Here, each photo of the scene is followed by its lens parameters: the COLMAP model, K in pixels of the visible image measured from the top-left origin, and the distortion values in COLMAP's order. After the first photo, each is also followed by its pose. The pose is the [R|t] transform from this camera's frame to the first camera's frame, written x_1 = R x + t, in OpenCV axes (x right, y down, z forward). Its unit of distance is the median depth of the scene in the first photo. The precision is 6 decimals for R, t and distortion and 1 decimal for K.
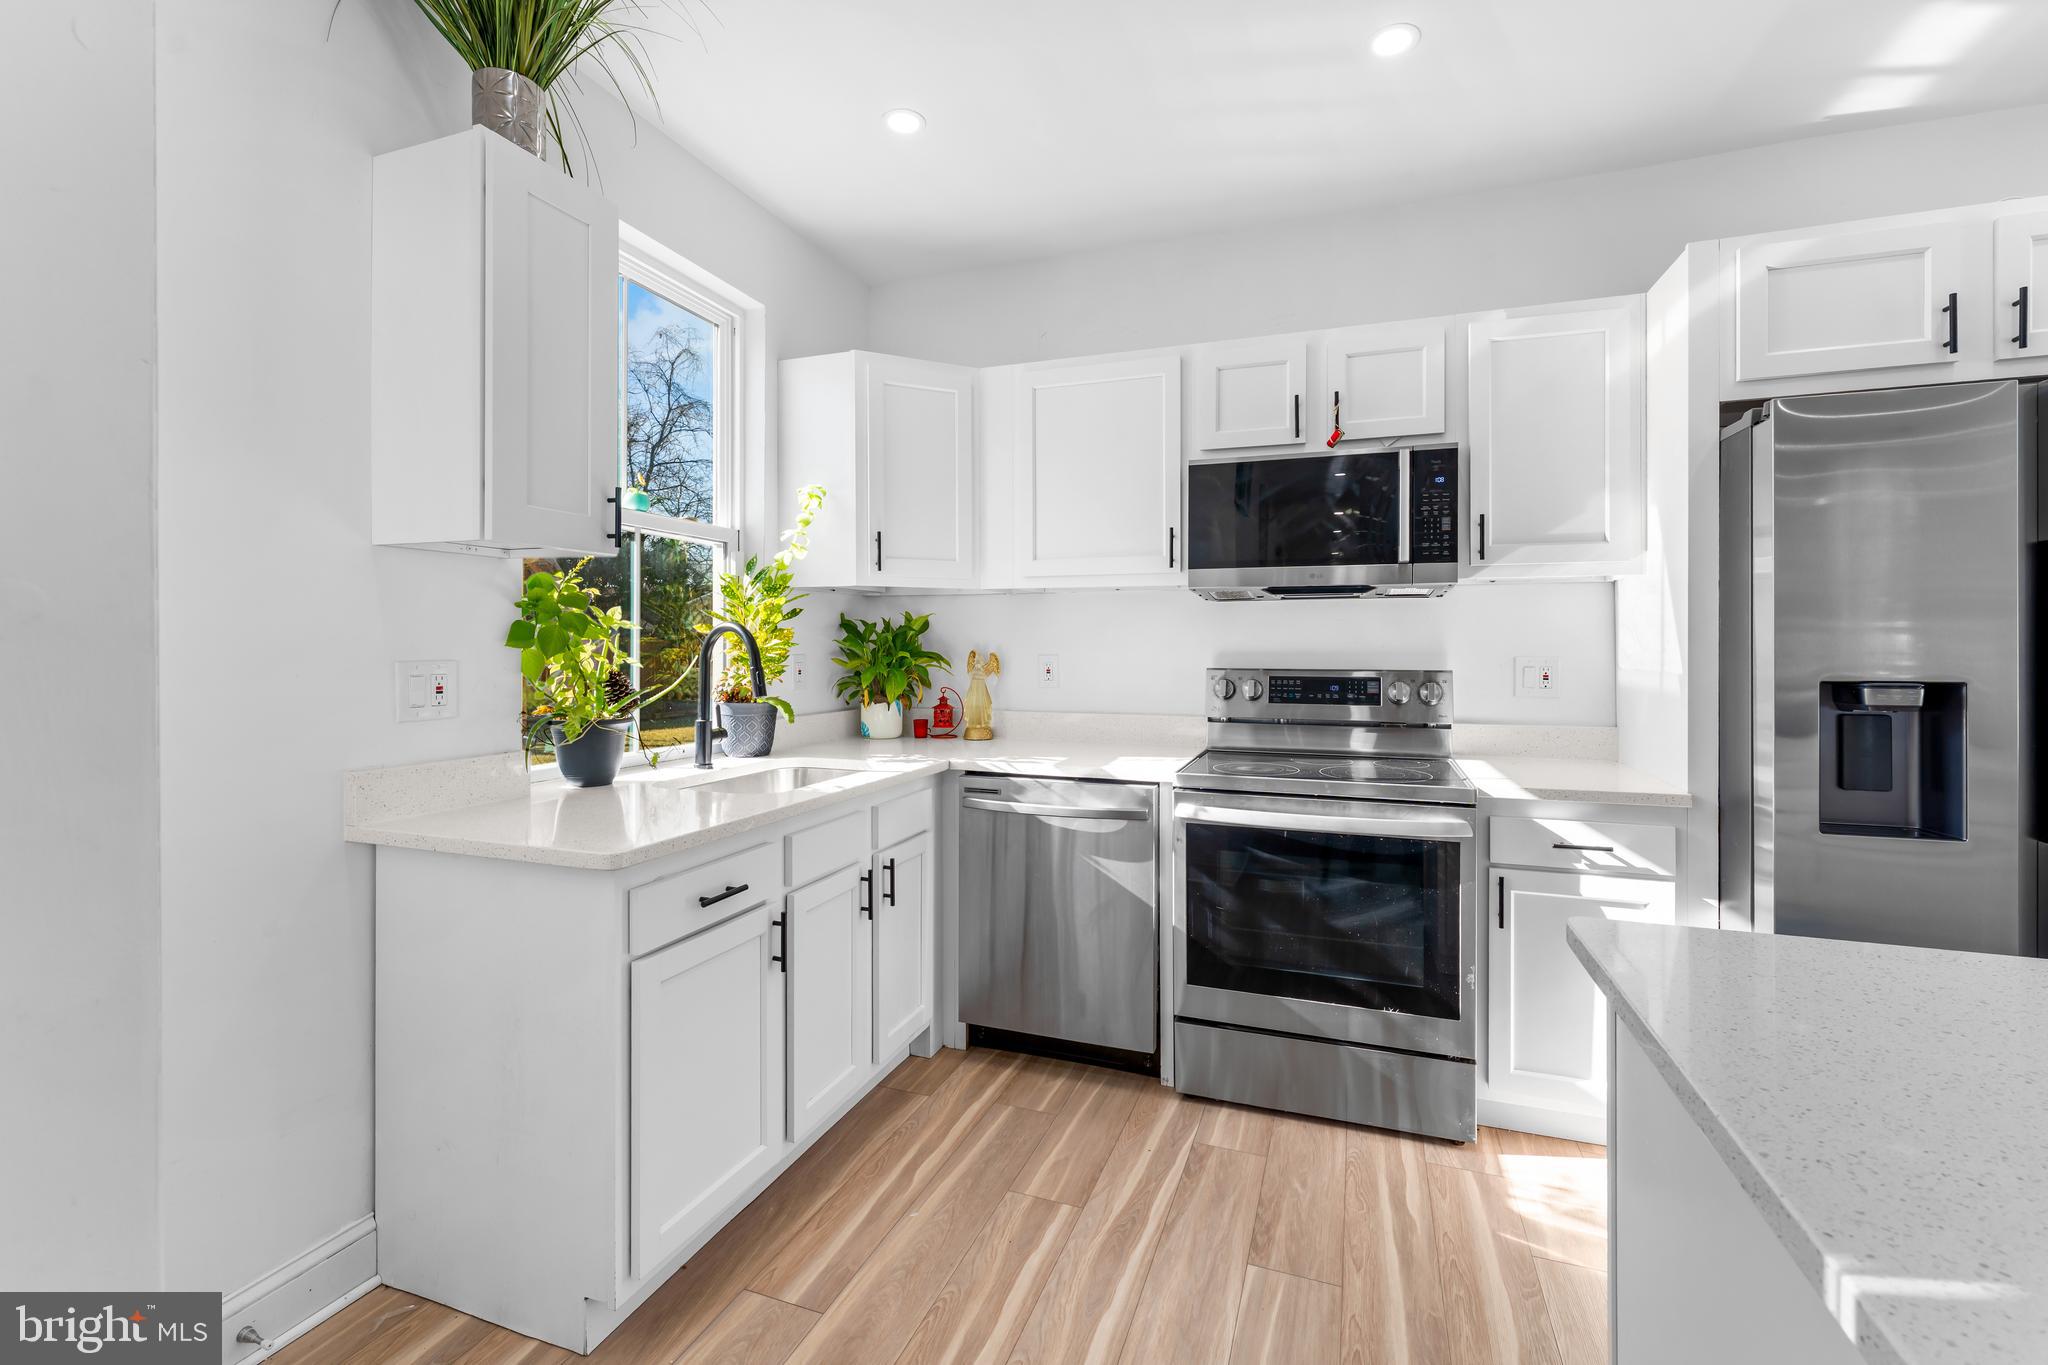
lens RADIAL K [[887.9, 0, 1030.0], [0, 887.9, 640.0], [0, 0, 1]] dist [0.012885, -0.012488]
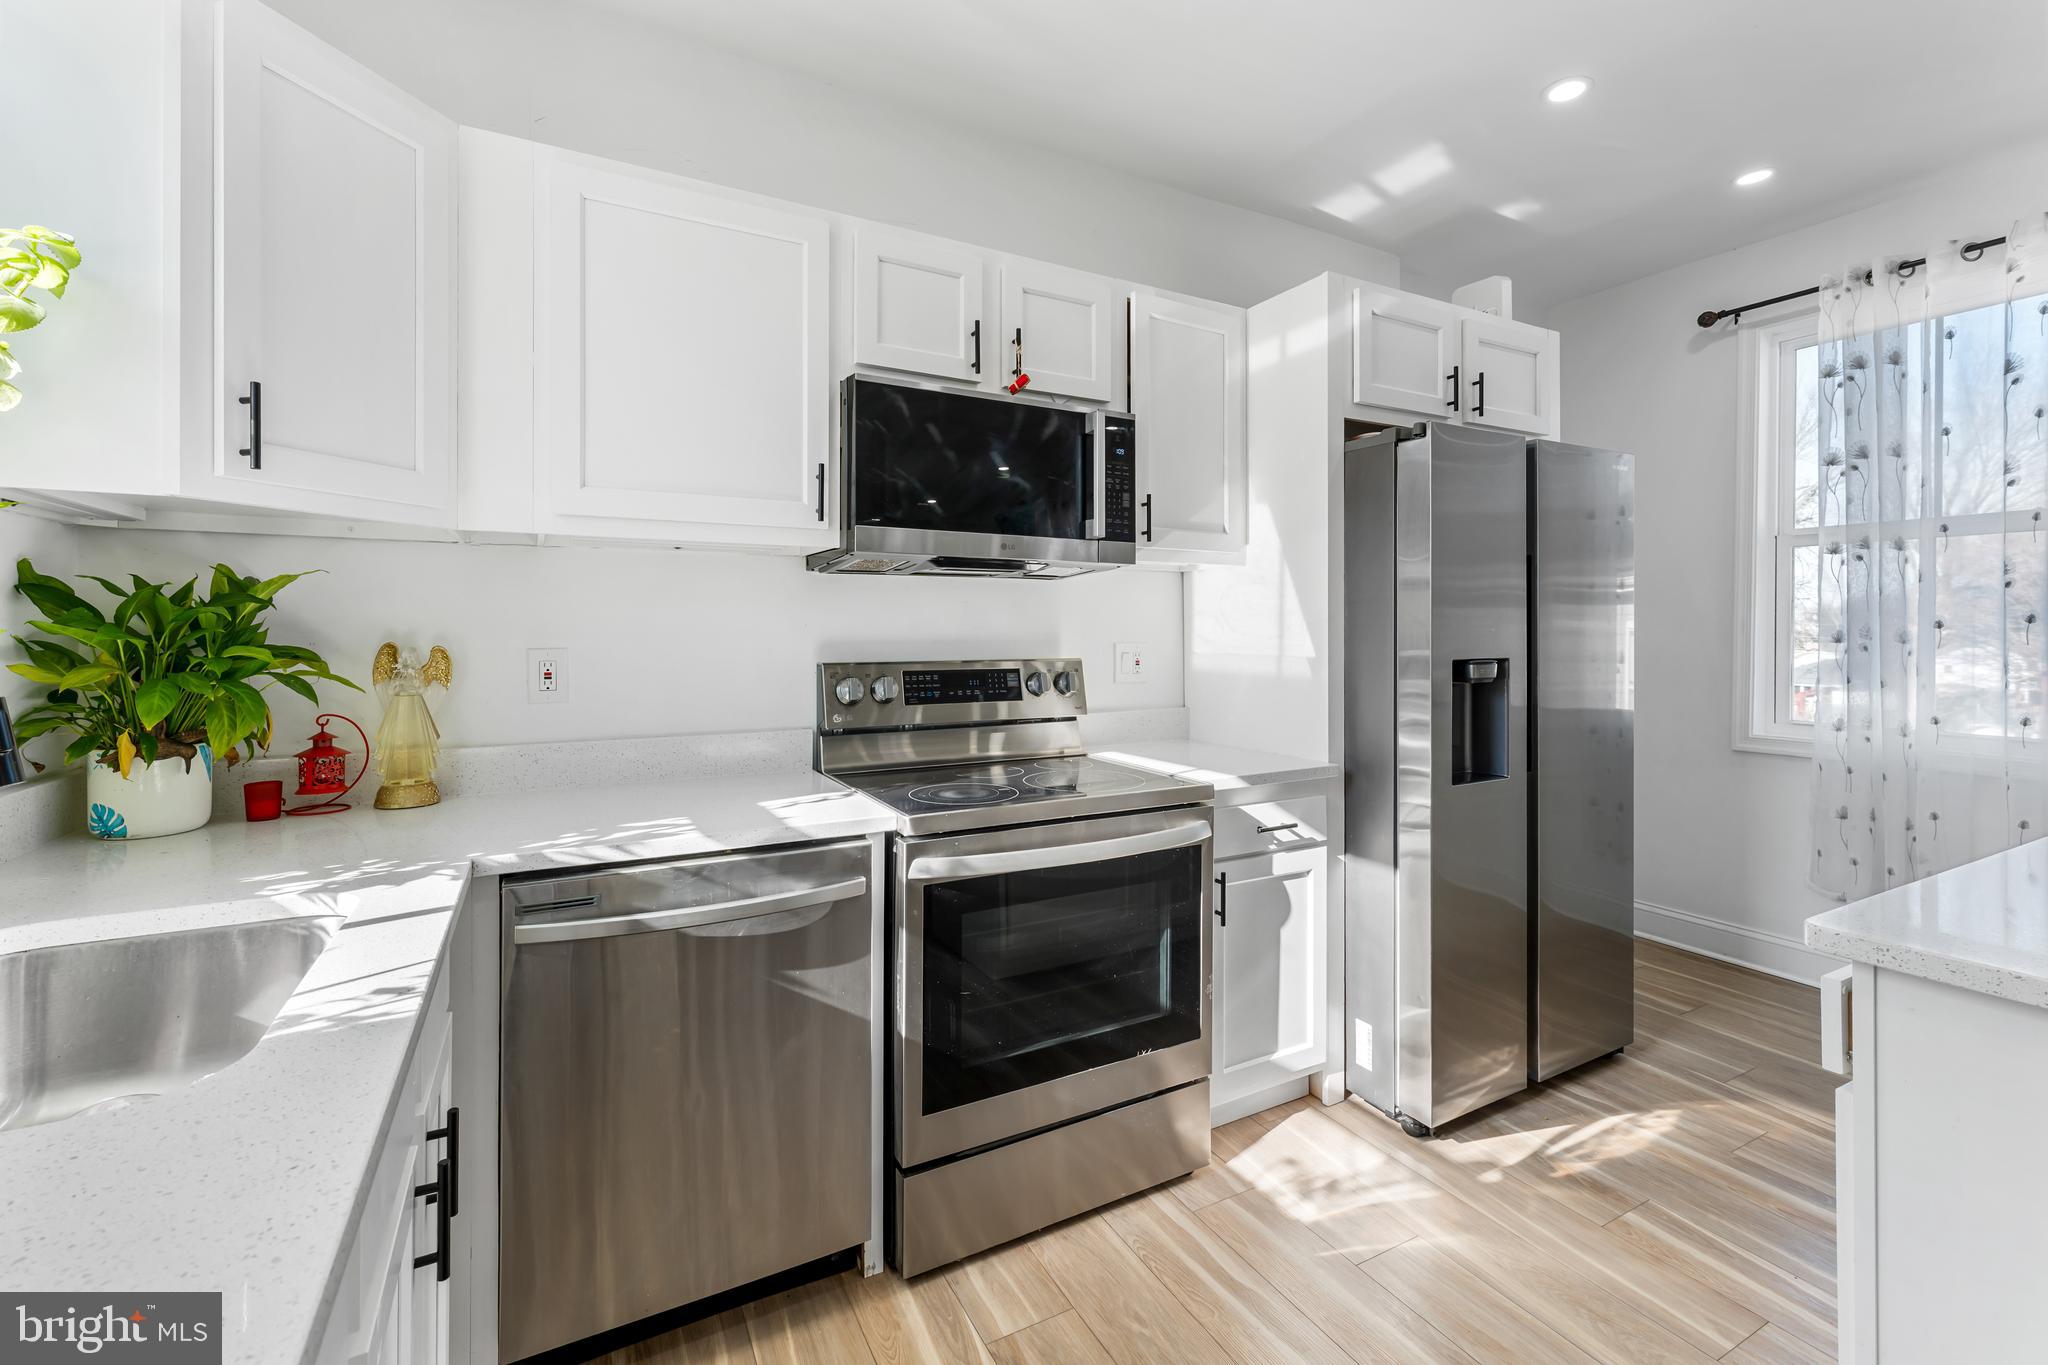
lens RADIAL K [[878.9, 0, 1028.9], [0, 878.9, 625.5], [0, 0, 1]] dist [0.000847, 0.000098]
pose [[0.657477, 0.003493, 0.753467, -0.274692], [-0.002256, 0.999994, -0.002668, 0.002374], [-0.753472, 0.000054, 0.657480, 0.455190]]
